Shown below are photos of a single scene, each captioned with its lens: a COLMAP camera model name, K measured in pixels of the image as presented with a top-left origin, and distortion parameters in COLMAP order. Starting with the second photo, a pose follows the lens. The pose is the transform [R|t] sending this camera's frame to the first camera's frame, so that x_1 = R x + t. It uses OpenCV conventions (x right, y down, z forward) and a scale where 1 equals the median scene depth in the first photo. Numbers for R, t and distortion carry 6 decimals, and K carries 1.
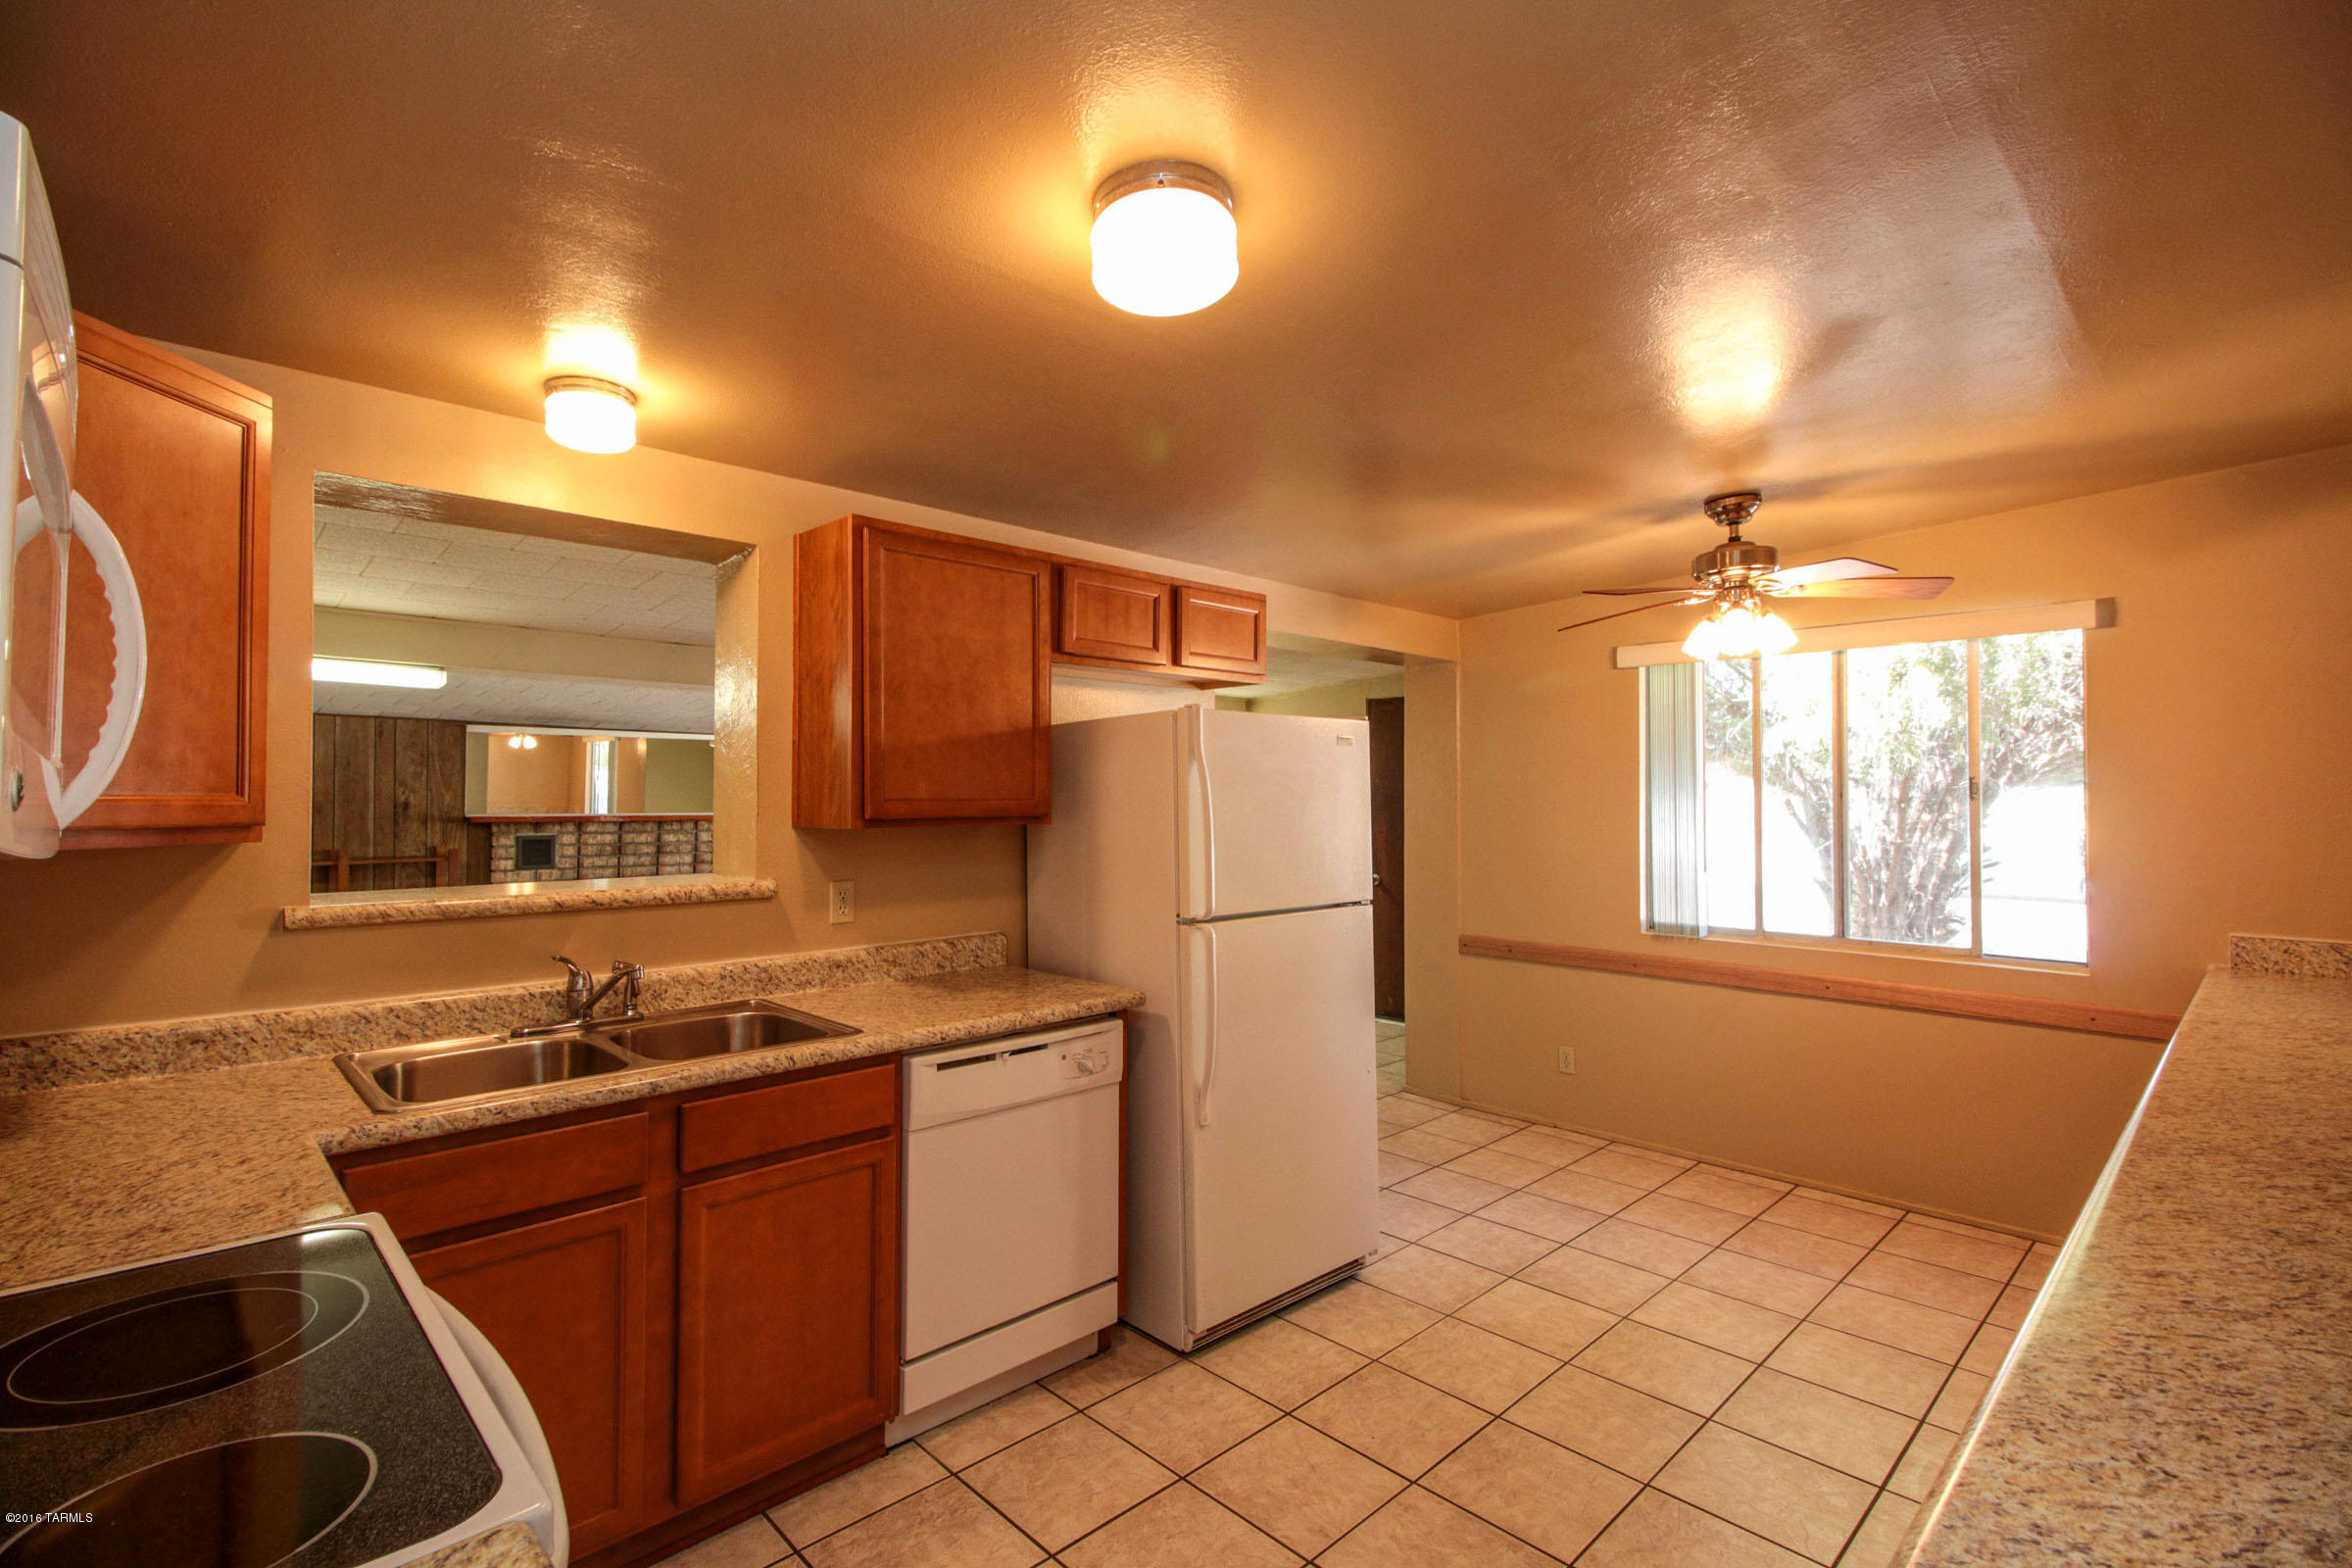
lens RADIAL K [[1078.9, 0, 1169.3], [0, 1078.9, 779.9], [0, 0, 1]] dist [0.027565, -0.015999]
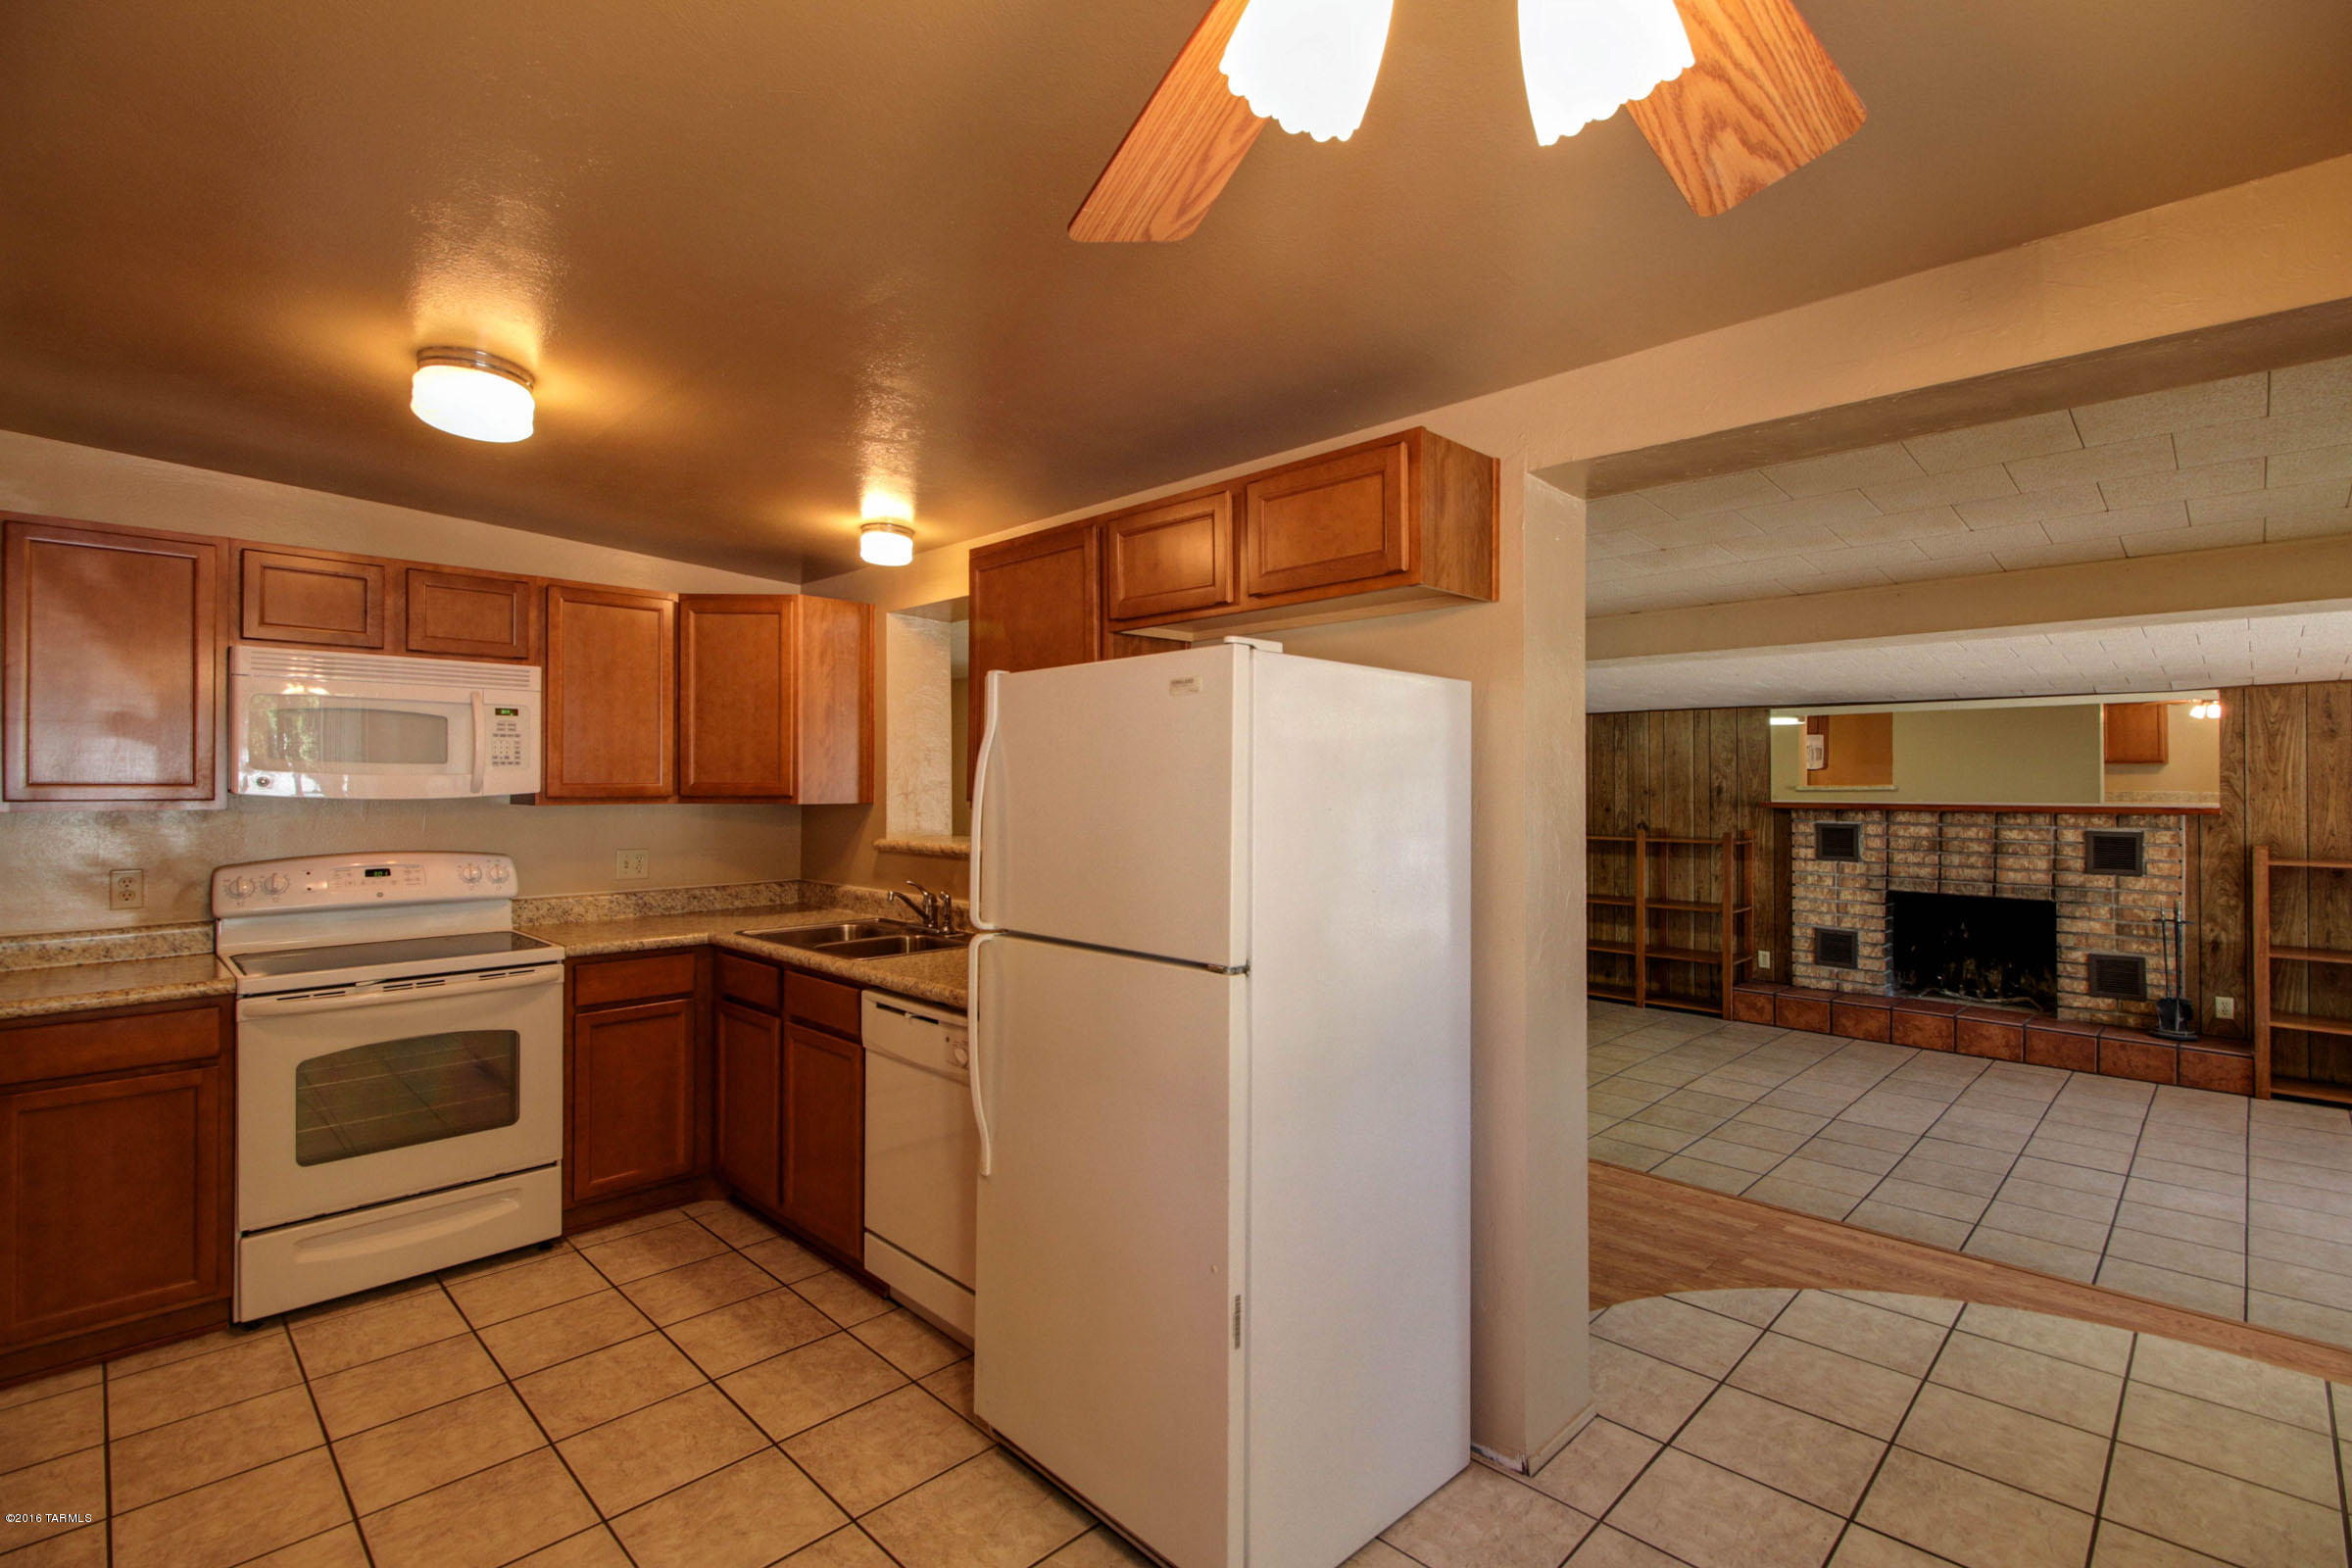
lens RADIAL K [[1078.9, 0, 1169.3], [0, 1078.9, 779.9], [0, 0, 1]] dist [0.027565, -0.015999]
pose [[0.015699, -0.003646, -0.999870, 0.330625], [0.017922, 0.999834, -0.003365, 0.007330], [0.999716, -0.017867, 0.015762, 0.430432]]
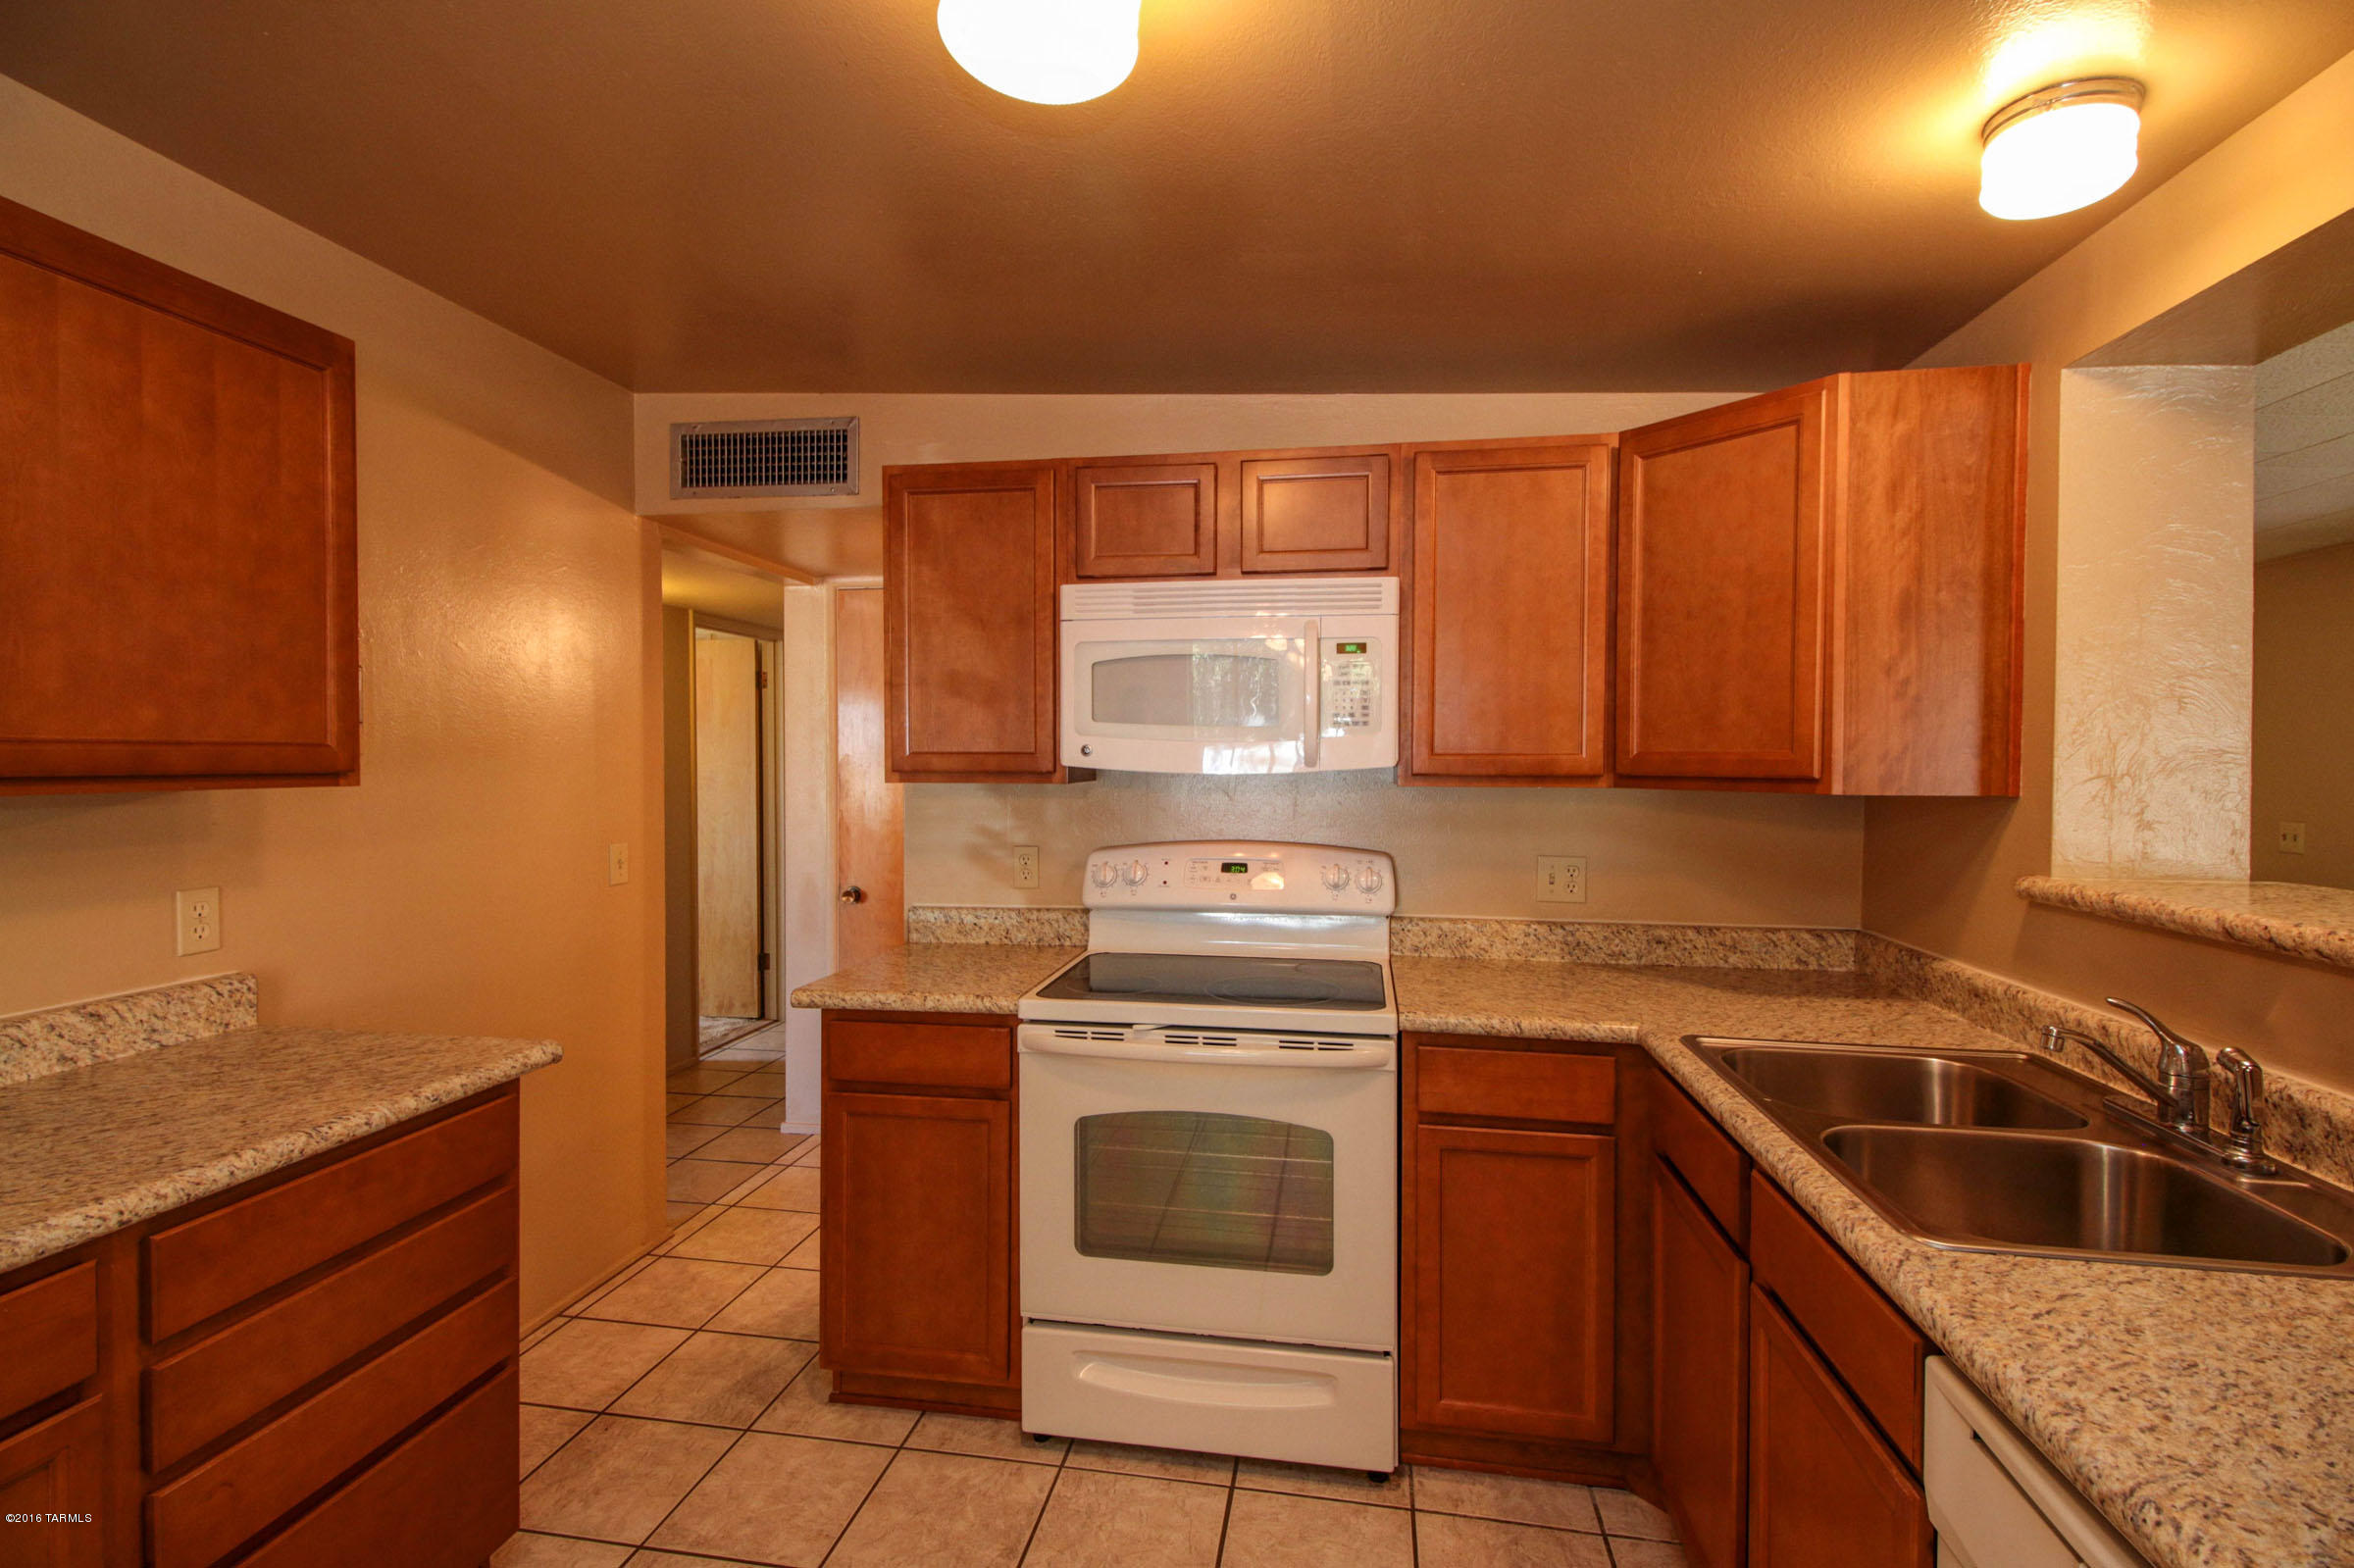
lens RADIAL K [[1079.7, 0, 1170.3], [0, 1079.7, 779.9], [0, 0, 1]] dist [0.027565, -0.015999]
pose [[-0.805971, 0.008134, -0.591899, 0.076712], [0.006670, 0.999967, 0.004660, 0.008198], [0.591917, -0.000192, -0.805999, 0.374077]]
